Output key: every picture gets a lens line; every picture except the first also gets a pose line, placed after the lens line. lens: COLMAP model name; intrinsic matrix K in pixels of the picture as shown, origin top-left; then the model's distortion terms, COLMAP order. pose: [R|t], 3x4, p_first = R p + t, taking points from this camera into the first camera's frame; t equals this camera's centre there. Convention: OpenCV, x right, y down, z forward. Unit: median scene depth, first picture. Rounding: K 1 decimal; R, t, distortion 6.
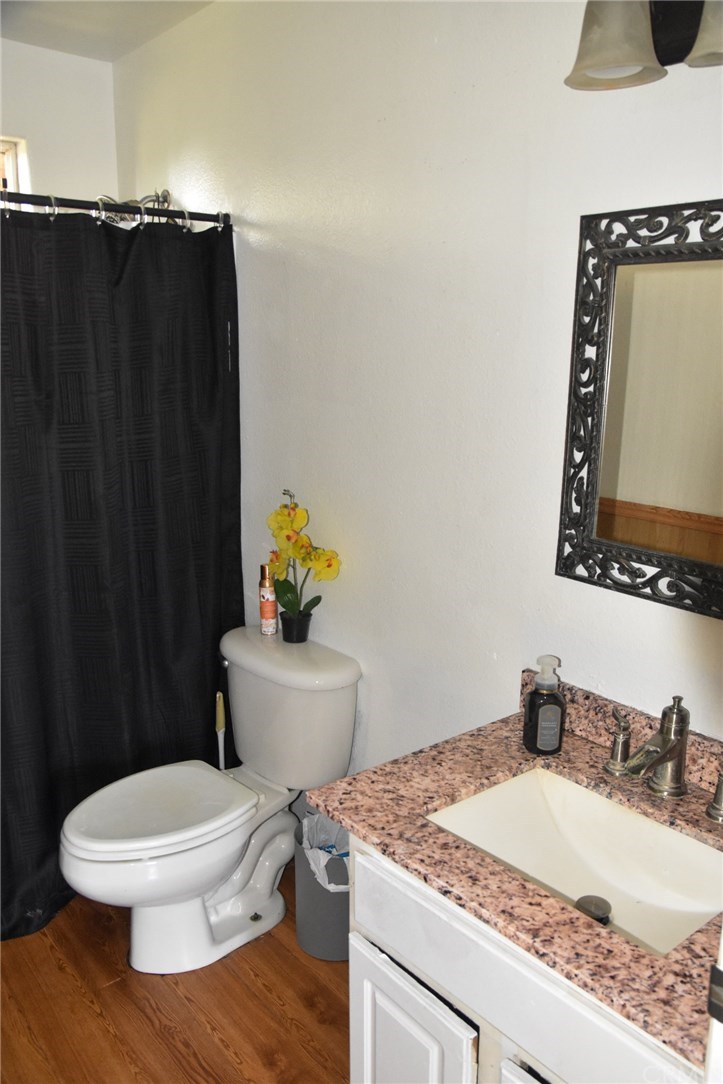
lens RADIAL K [[858.0, 0, 368.9], [0, 858.0, 541.7], [0, 0, 1]] dist [-0.047130, 0.032022]
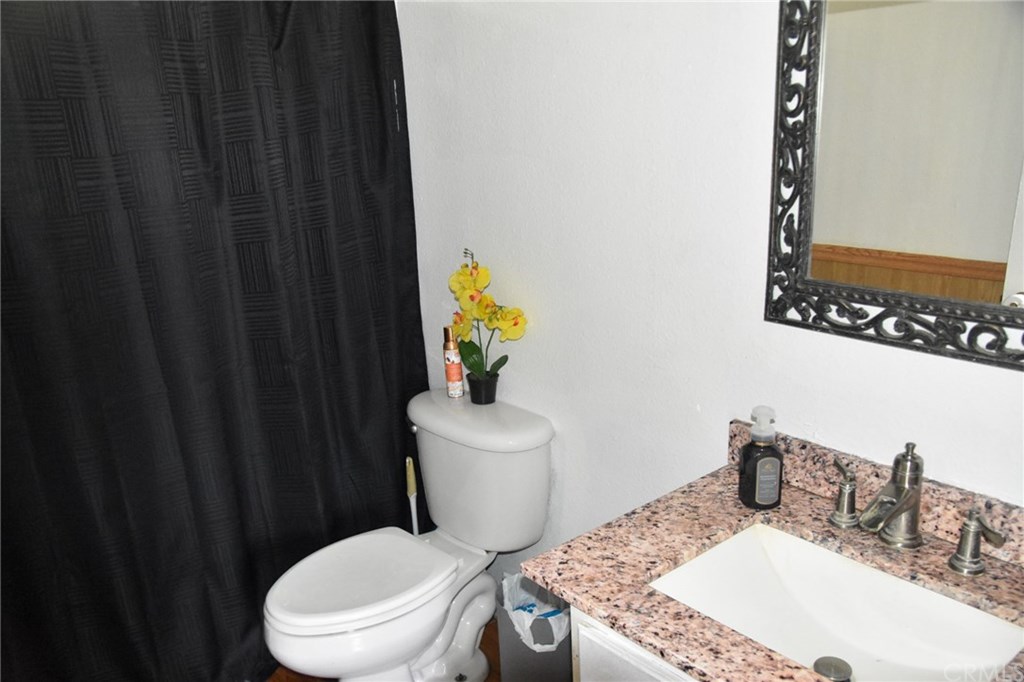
lens RADIAL K [[810.5, 0, 504.6], [0, 810.5, 347.2], [0, 0, 1]] dist [-0.047130, 0.032022]
pose [[0.998080, -0.056572, -0.025200, -0.048237], [0.057942, 0.996666, 0.057436, 0.000474], [0.021867, -0.058785, 0.998031, 0.102263]]
